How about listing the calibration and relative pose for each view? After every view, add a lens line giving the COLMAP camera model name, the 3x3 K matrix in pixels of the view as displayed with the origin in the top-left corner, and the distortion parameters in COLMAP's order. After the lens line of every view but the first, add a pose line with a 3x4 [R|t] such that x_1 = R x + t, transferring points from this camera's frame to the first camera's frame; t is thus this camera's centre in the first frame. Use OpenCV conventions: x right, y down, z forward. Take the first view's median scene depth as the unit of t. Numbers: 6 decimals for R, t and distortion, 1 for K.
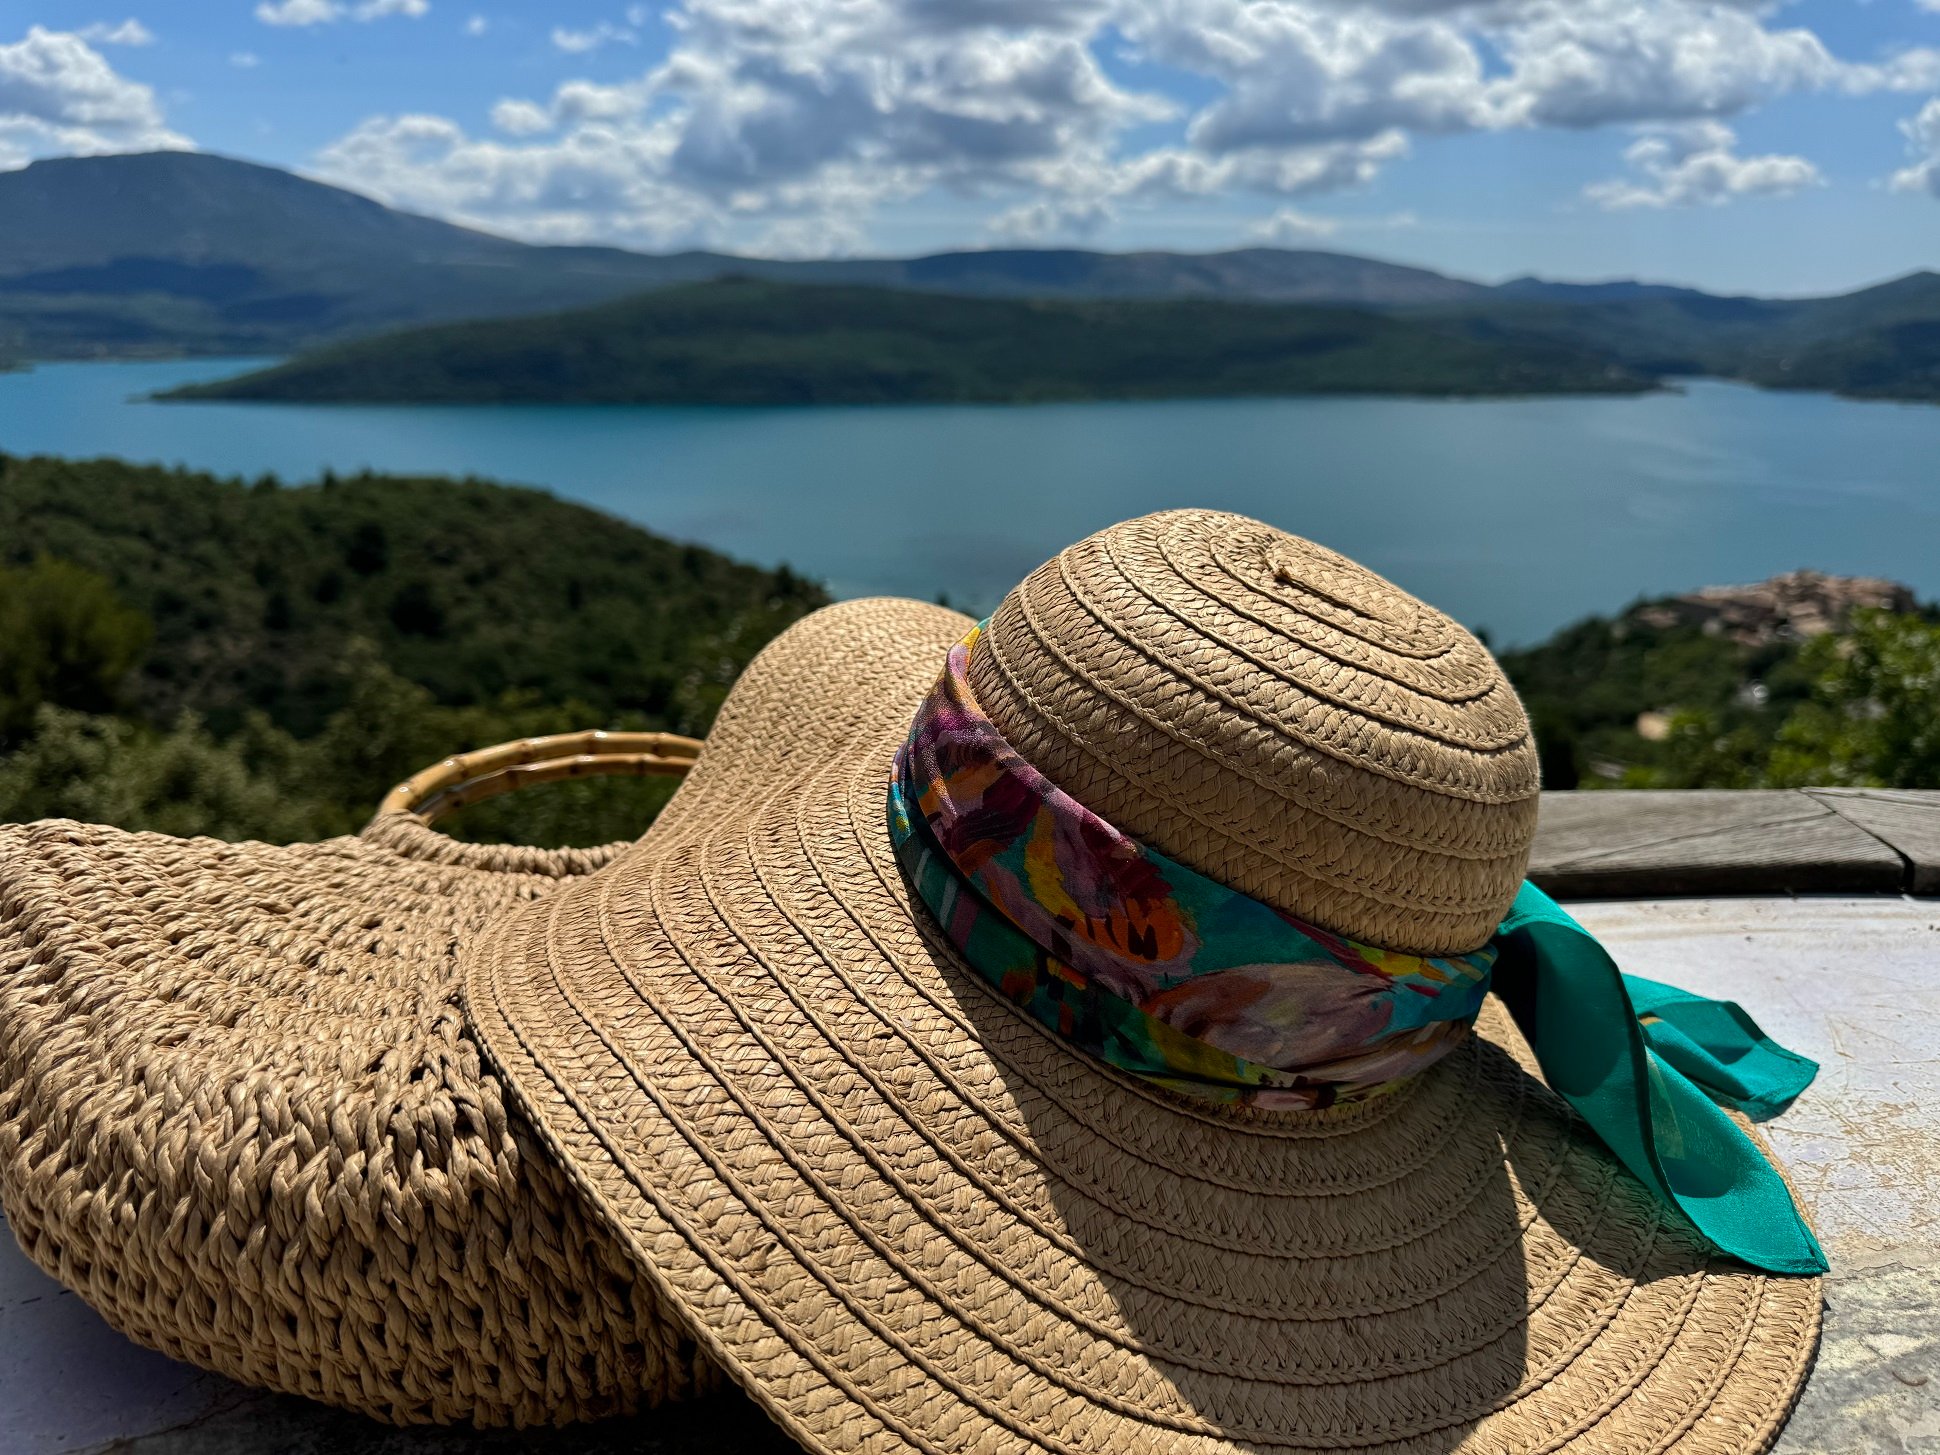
lens RADIAL K [[1410.6, 0, 941.0], [0, 1410.6, 739.8], [0, 0, 1]] dist [0.040589, -0.063962]
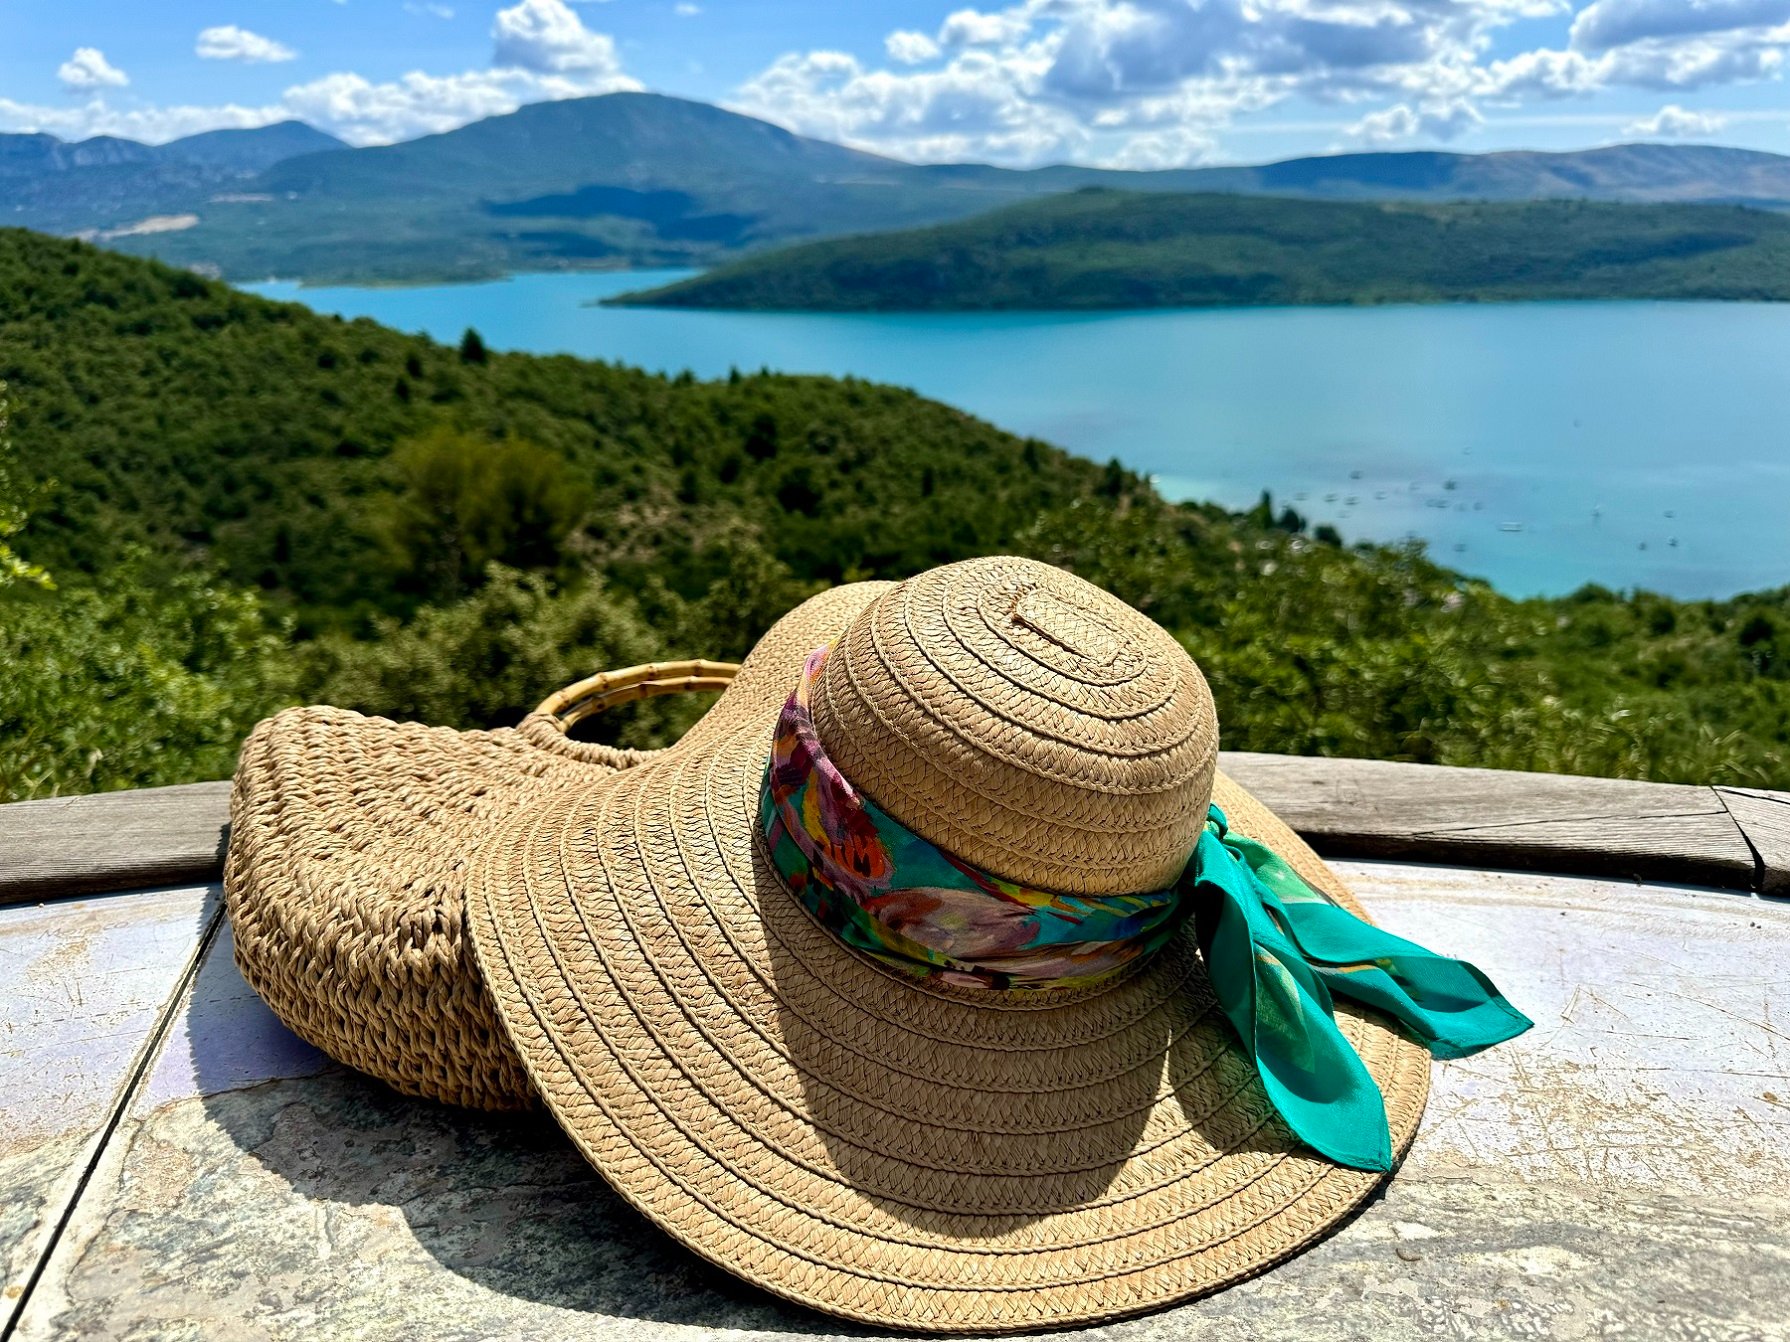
lens RADIAL K [[1289.2, 0, 895.0], [0, 1289.2, 671.0], [0, 0, 1]] dist [0.085418, -0.115577]
pose [[0.959870, 0.074870, -0.270268, 0.518945], [-0.063839, 0.996737, 0.049393, -0.129975], [0.273084, -0.030157, 0.961517, -0.309318]]
